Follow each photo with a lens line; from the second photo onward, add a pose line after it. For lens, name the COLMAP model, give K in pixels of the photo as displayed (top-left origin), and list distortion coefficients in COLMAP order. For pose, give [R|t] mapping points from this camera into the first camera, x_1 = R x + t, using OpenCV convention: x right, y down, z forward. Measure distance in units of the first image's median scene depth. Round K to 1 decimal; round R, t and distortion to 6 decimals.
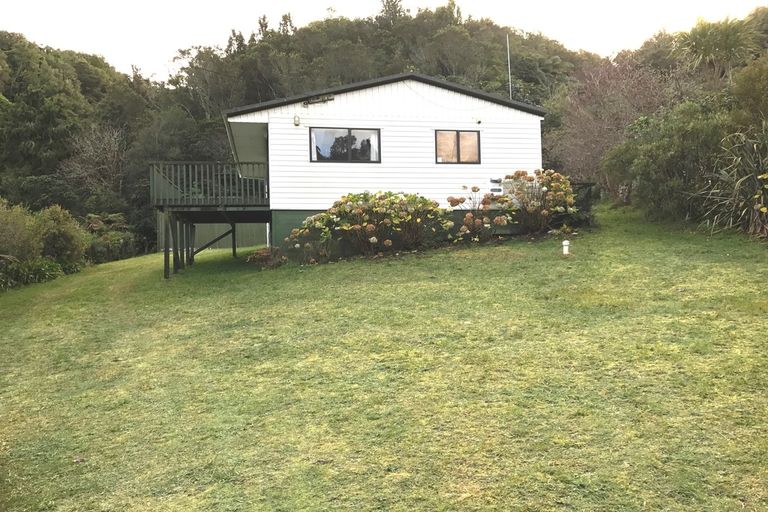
lens RADIAL K [[624.1, 0, 378.4], [0, 624.1, 257.0], [0, 0, 1]] dist [0.018354, 0.008413]
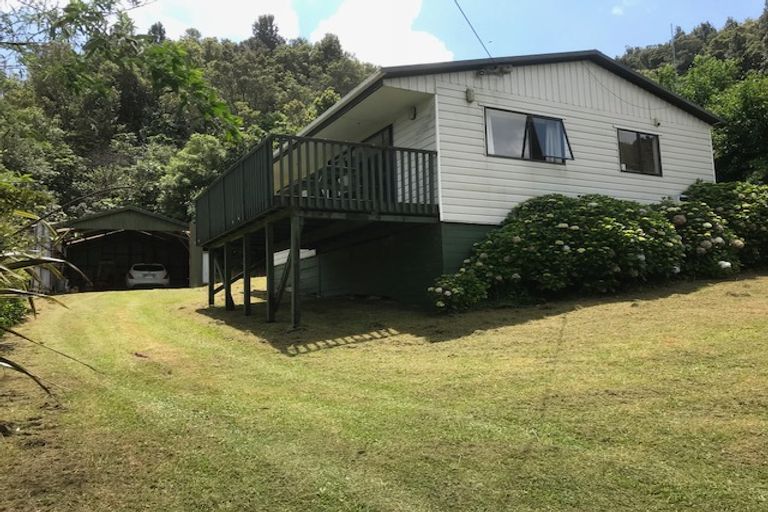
lens RADIAL K [[624.1, 0, 388.1], [0, 624.1, 252.1], [0, 0, 1]] dist [0.018354, 0.008413]
pose [[0.951089, 0.025802, 0.307837, -0.422119], [-0.001366, 0.996847, -0.079332, 0.008605], [-0.308914, 0.075031, 0.948126, 0.385431]]
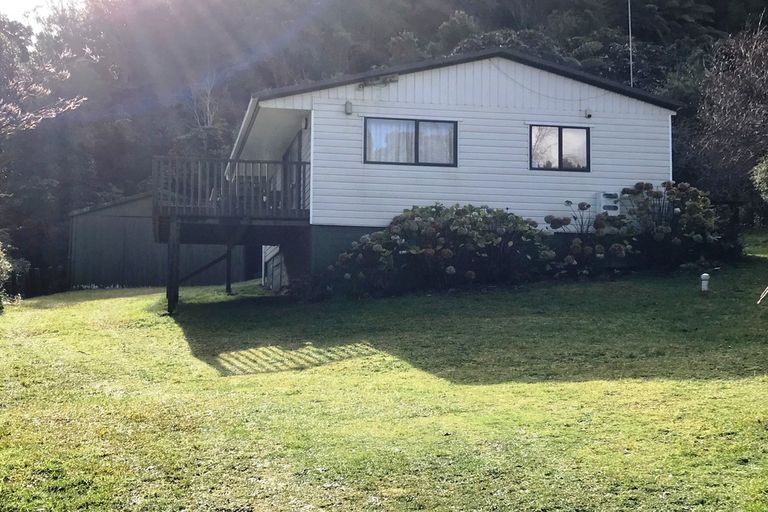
lens RADIAL K [[1108.5, 0, 388.5], [0, 1108.5, 254.0], [0, 0, 1]] dist [0.094811, 0.000000]
pose [[0.999391, 0.029470, 0.018701, -0.101795], [-0.028331, 0.997884, -0.058528, 0.033680], [-0.020386, 0.057962, 0.998111, -0.322005]]
